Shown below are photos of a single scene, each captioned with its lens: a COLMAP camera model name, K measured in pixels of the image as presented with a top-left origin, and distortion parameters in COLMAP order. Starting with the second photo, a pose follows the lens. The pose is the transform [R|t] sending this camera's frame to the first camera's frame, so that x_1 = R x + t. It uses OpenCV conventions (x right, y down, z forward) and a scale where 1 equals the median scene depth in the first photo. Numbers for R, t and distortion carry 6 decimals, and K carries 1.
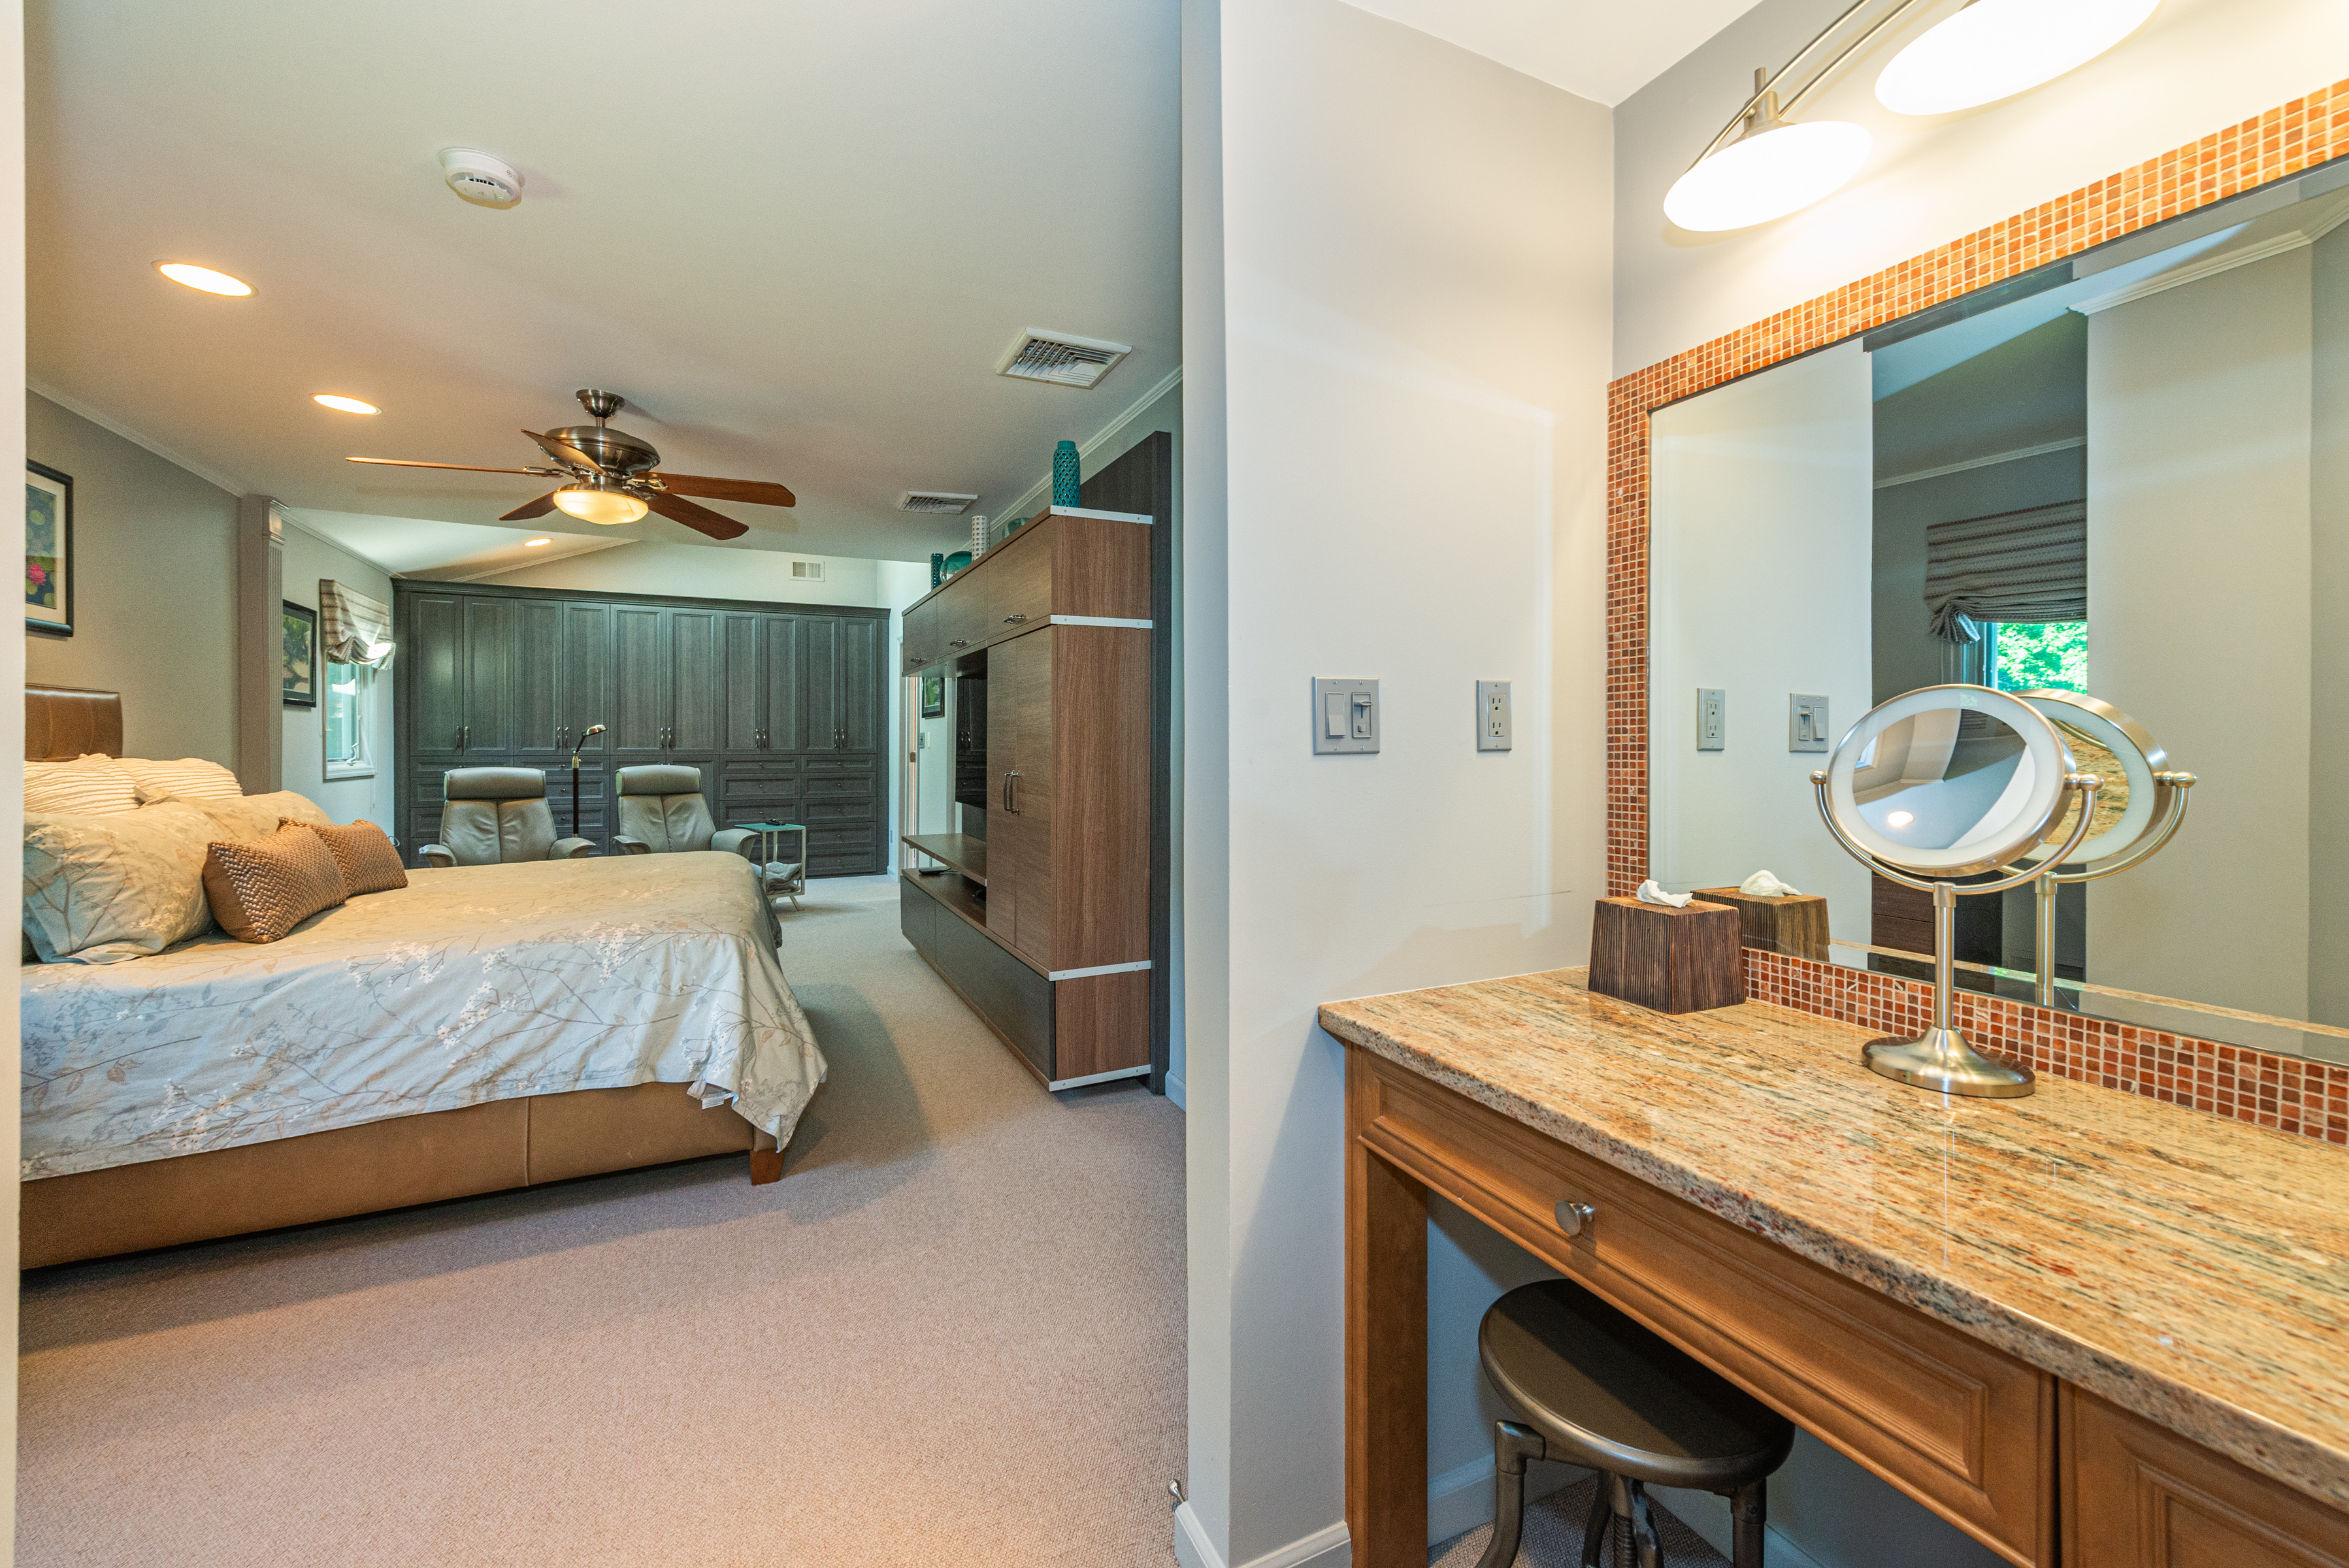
lens RADIAL K [[938.7, 0, 1200.0], [0, 938.7, 756.2], [0, 0, 1]] dist [0.012494, -0.000096]
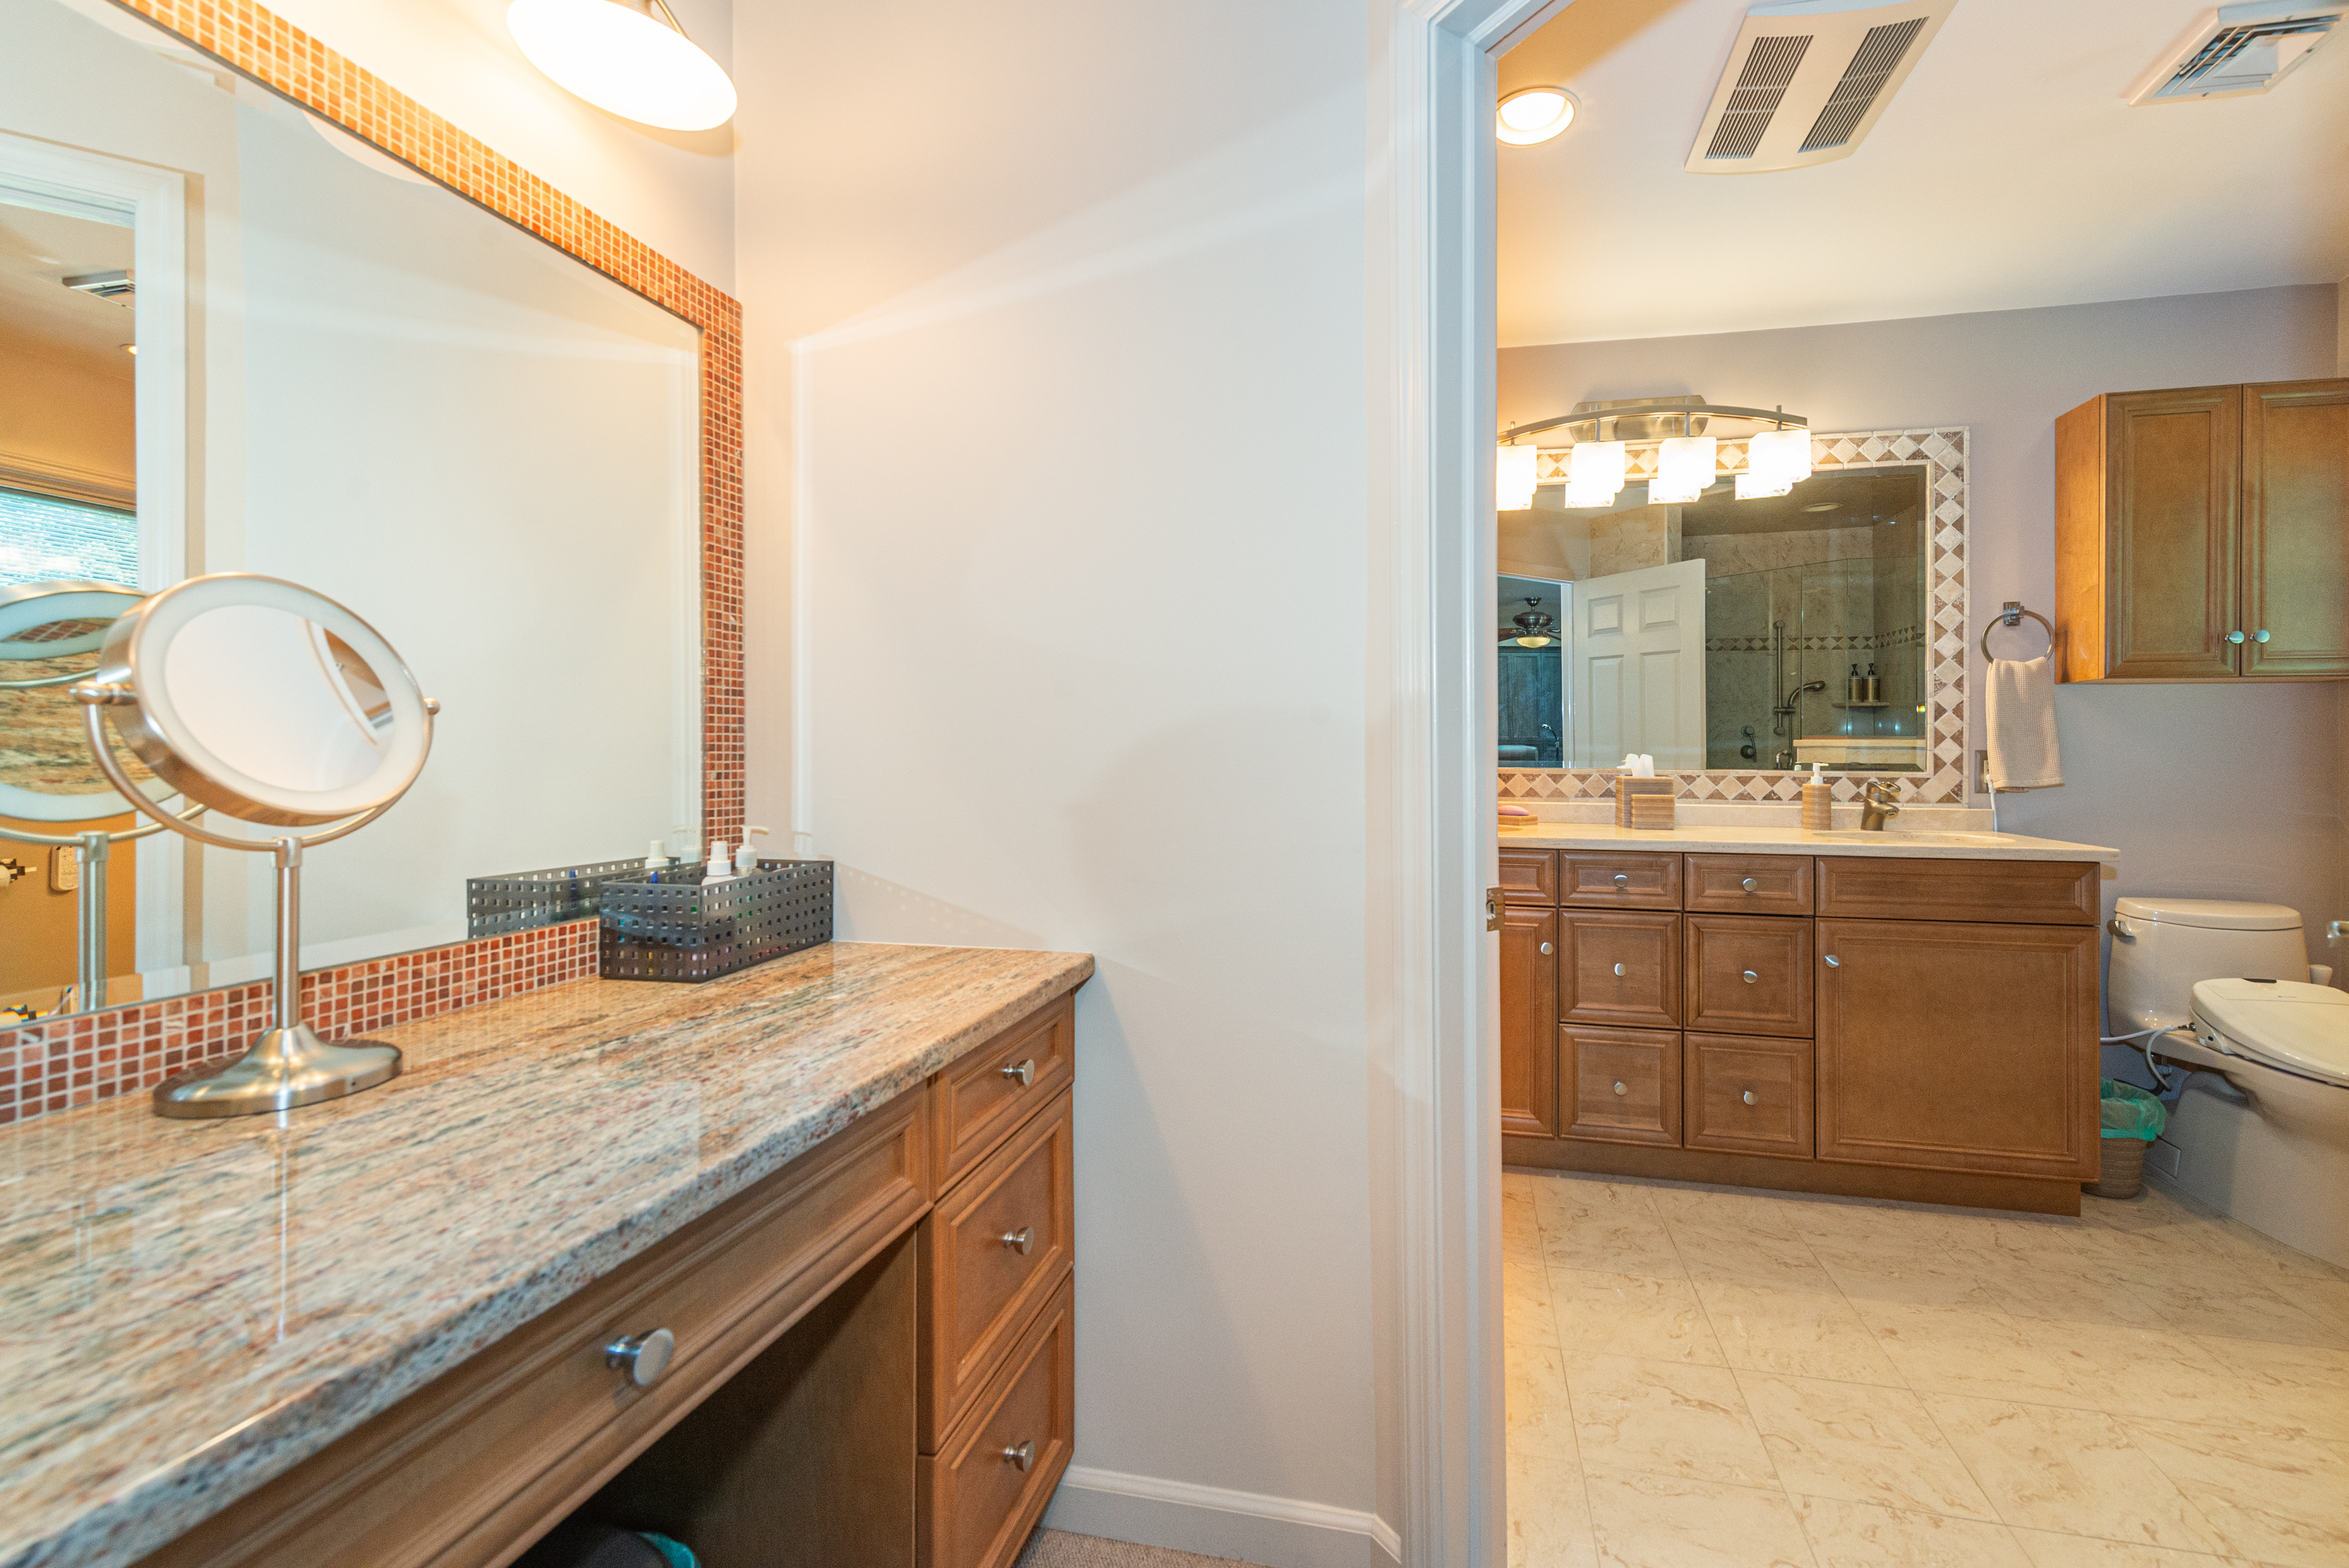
lens RADIAL K [[1089.0, 0, 1182.2], [0, 1089.0, 752.7], [0, 0, 1]] dist [0.001096, -0.000125]
pose [[-0.767292, -0.001716, 0.641296, -0.324708], [0.000729, 0.999993, 0.003548, 0.058722], [-0.641297, 0.003190, -0.767286, 1.157489]]
